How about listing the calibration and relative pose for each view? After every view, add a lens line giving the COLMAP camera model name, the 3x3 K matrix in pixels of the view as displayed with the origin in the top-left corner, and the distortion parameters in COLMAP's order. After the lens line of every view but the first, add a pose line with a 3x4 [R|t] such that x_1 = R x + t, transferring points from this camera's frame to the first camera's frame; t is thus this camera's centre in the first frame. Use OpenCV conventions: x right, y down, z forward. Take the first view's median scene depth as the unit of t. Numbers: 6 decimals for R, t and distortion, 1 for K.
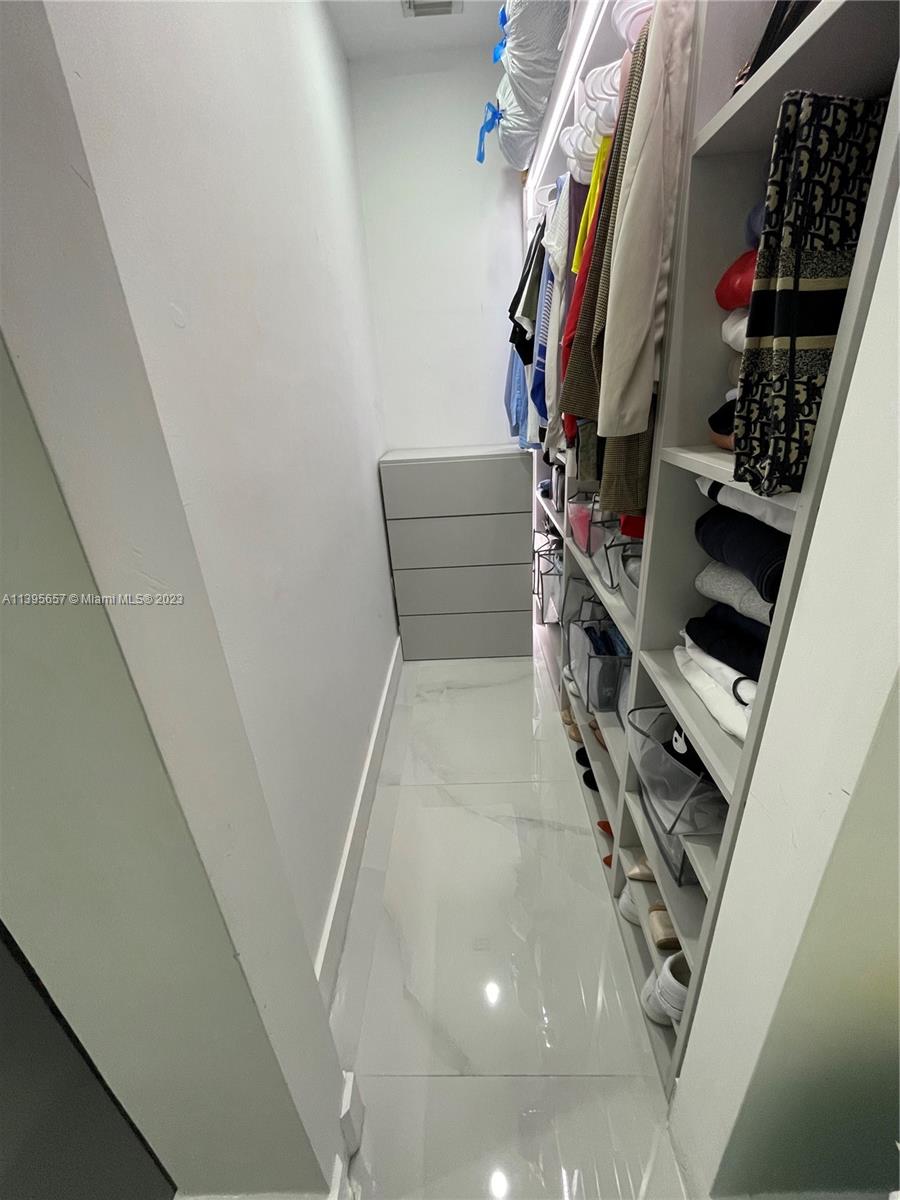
lens RADIAL K [[485.7, 0, 451.4], [0, 485.7, 595.5], [0, 0, 1]] dist [-0.000892, -0.000265]
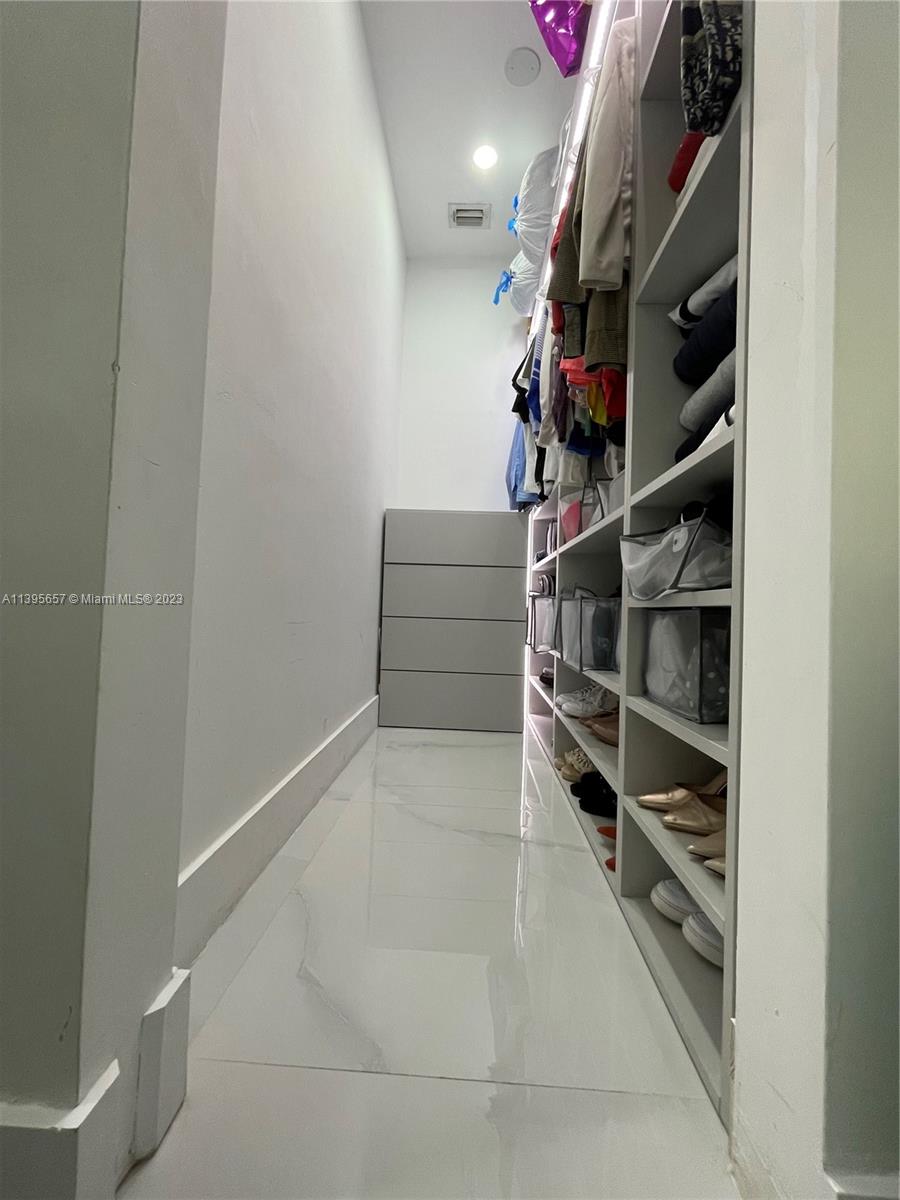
lens RADIAL K [[485.7, 0, 452.0], [0, 485.7, 596.0], [0, 0, 1]] dist [-0.000892, -0.000265]
pose [[0.995057, 0.097090, -0.020843, 0.057689], [-0.096771, 0.901021, -0.422843, 0.516875], [-0.022274, 0.422770, 0.905963, 0.165860]]
